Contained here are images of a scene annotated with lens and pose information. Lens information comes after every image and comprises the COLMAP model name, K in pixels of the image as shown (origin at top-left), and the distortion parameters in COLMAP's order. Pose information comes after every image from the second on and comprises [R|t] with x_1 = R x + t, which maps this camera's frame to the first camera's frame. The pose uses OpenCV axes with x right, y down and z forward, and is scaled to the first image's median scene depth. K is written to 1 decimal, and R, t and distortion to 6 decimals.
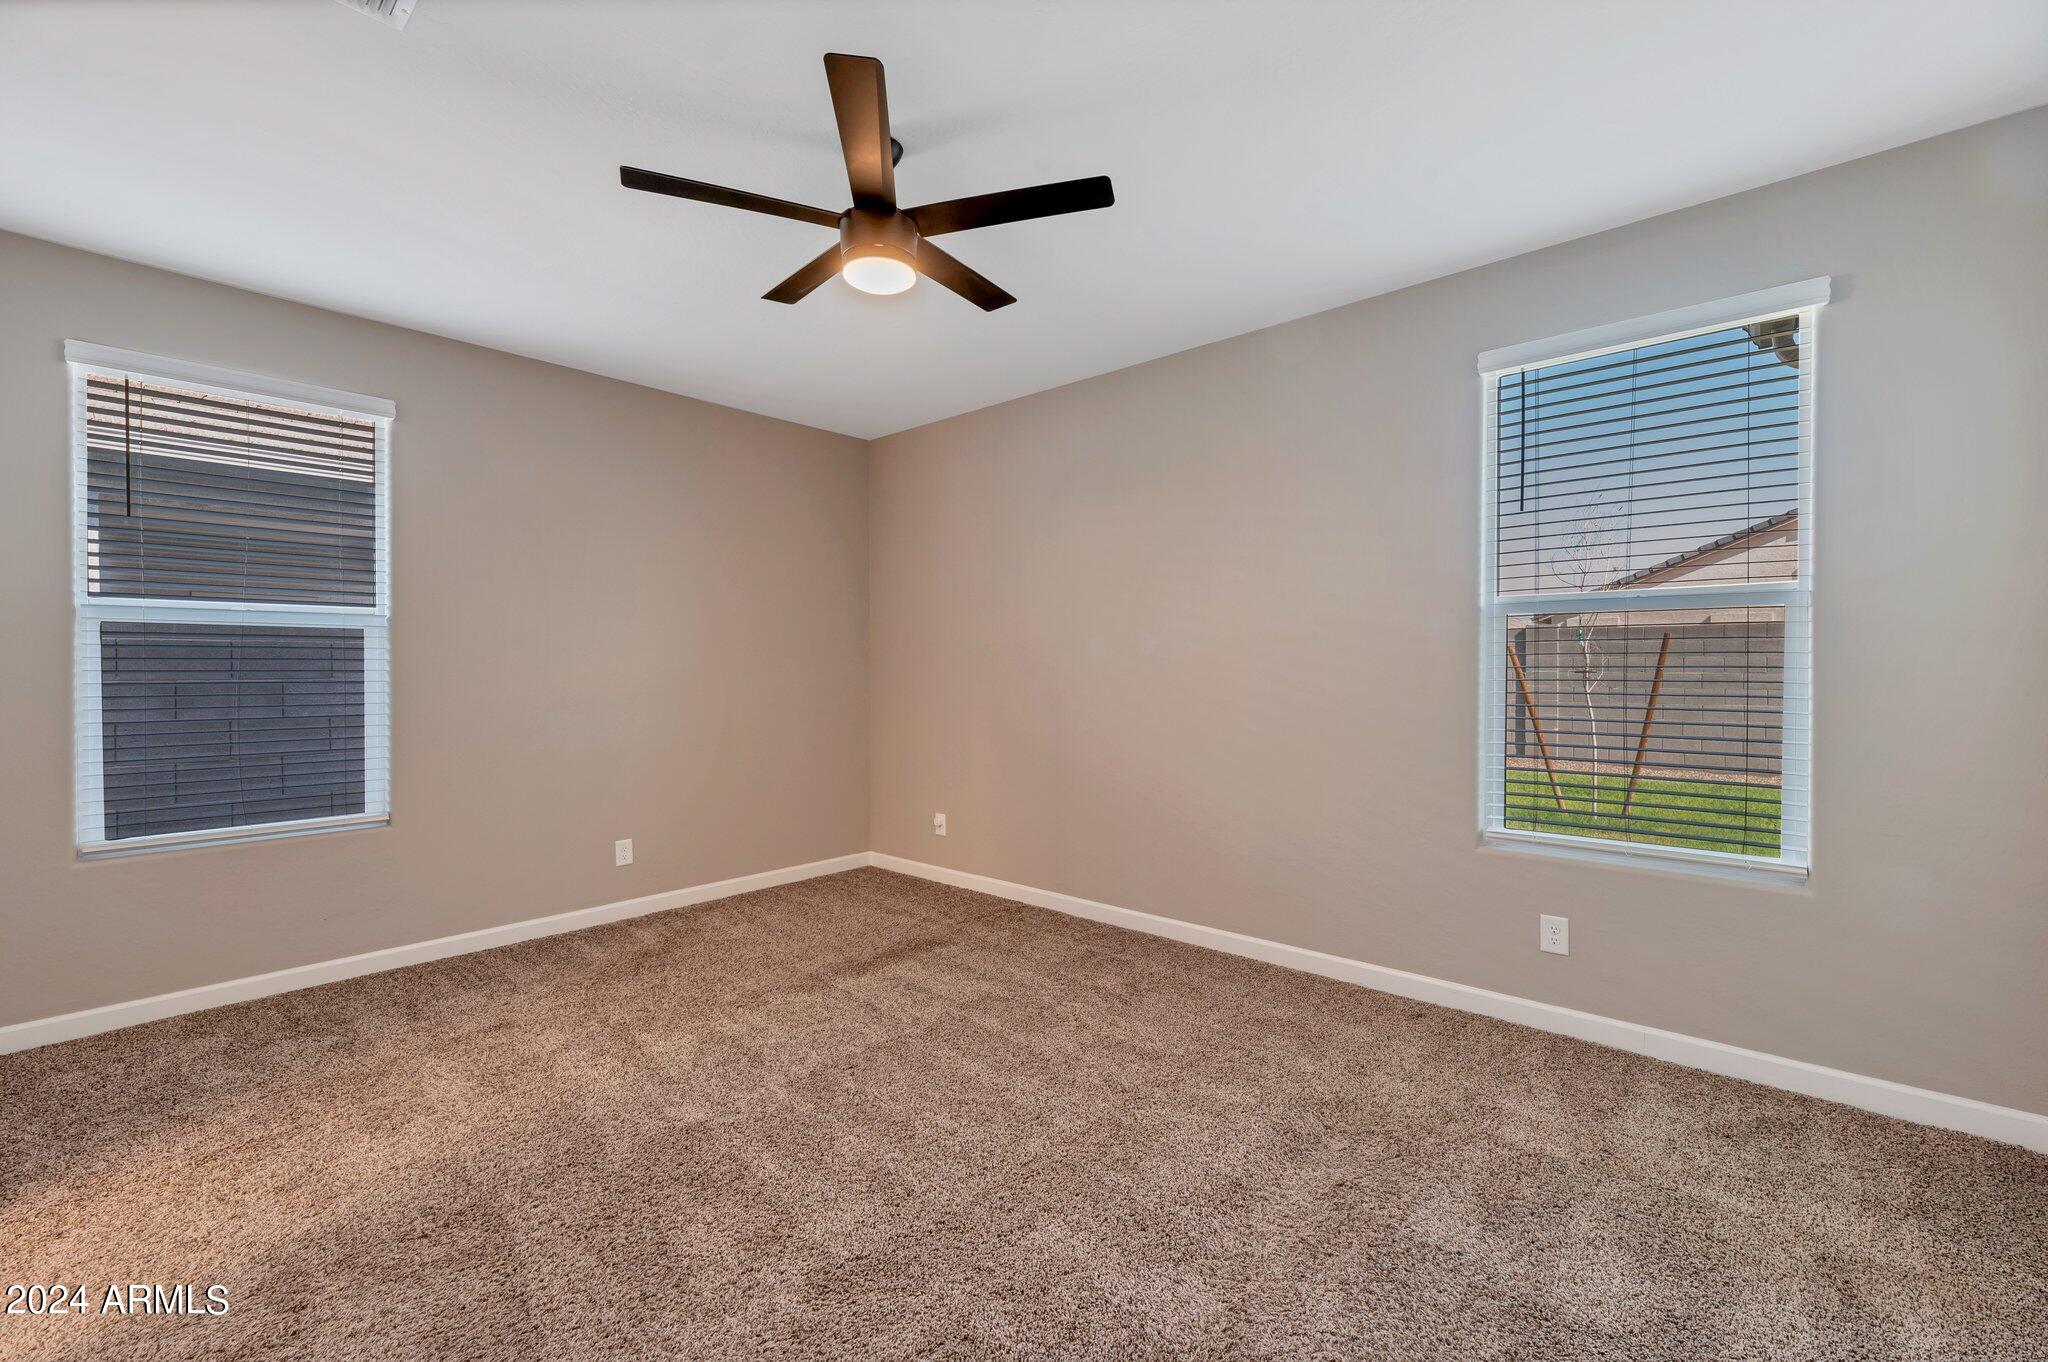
lens RADIAL K [[854.6, 0, 1012.1], [0, 854.6, 663.8], [0, 0, 1]] dist [0.002863, 0.000457]
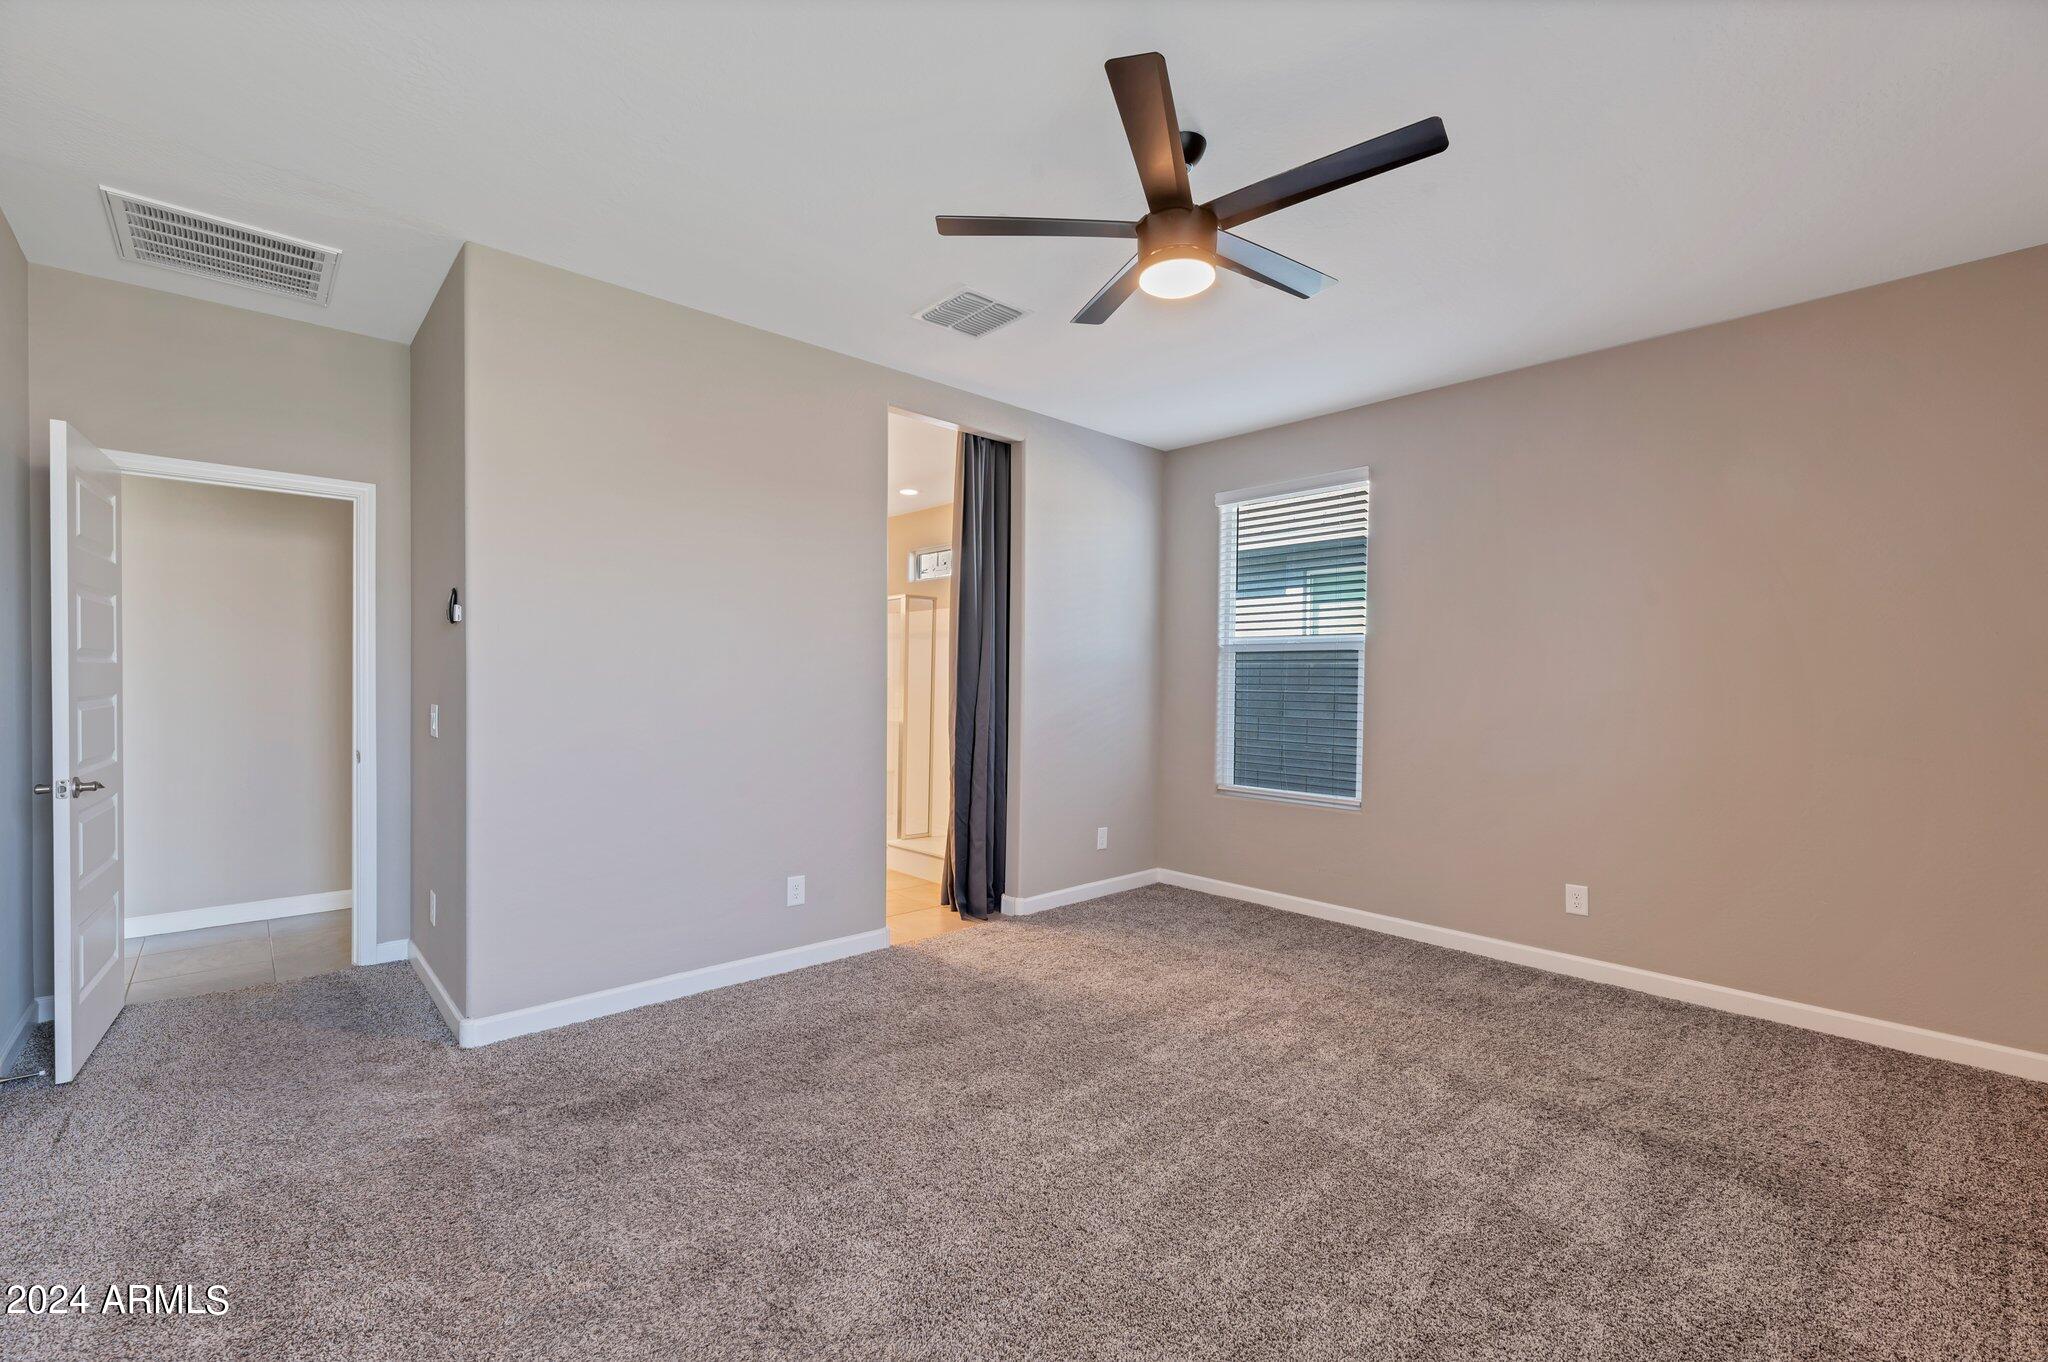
lens RADIAL K [[854.6, 0, 1010.9], [0, 854.6, 687.9], [0, 0, 1]] dist [0.002863, 0.000457]
pose [[-0.084461, 0.010488, -0.996372, 0.611462], [-0.010500, 0.999880, 0.011415, 0.001768], [0.996371, 0.011426, -0.084341, 0.665495]]
